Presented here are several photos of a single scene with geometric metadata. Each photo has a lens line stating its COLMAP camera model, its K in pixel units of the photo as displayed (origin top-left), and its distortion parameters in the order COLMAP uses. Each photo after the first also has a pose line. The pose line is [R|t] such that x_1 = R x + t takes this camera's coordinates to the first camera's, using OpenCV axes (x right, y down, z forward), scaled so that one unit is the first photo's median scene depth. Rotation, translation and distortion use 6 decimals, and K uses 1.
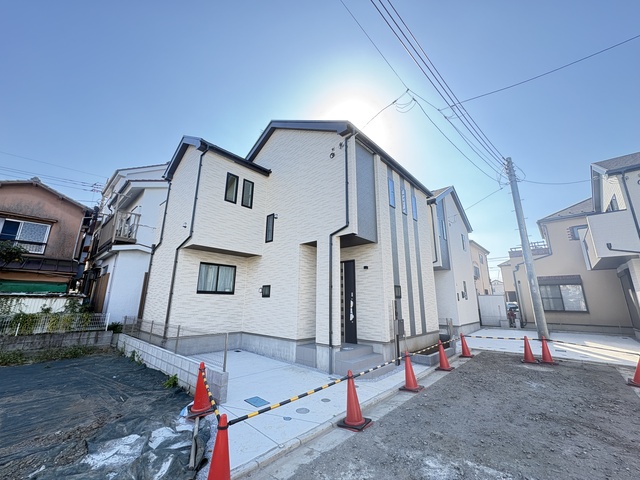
lens RADIAL K [[253.9, 0, 320.0], [0, 253.9, 240.0], [0, 0, 1]] dist [0.000510, -0.000006]
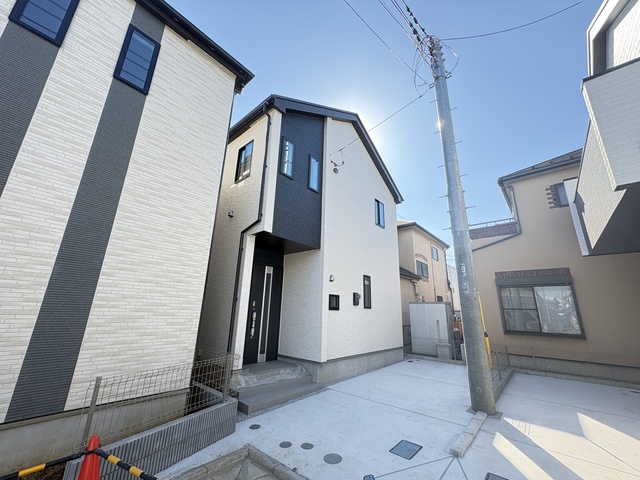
lens RADIAL K [[259.8, 0, 320.0], [0, 259.8, 240.0], [0, 0, 1]] dist [0.014326, -0.000024]
pose [[0.999067, 0.029923, 0.031141, 0.453175], [-0.028881, 0.999025, -0.033399, 0.108749], [-0.032110, 0.032469, 0.998957, 0.433220]]
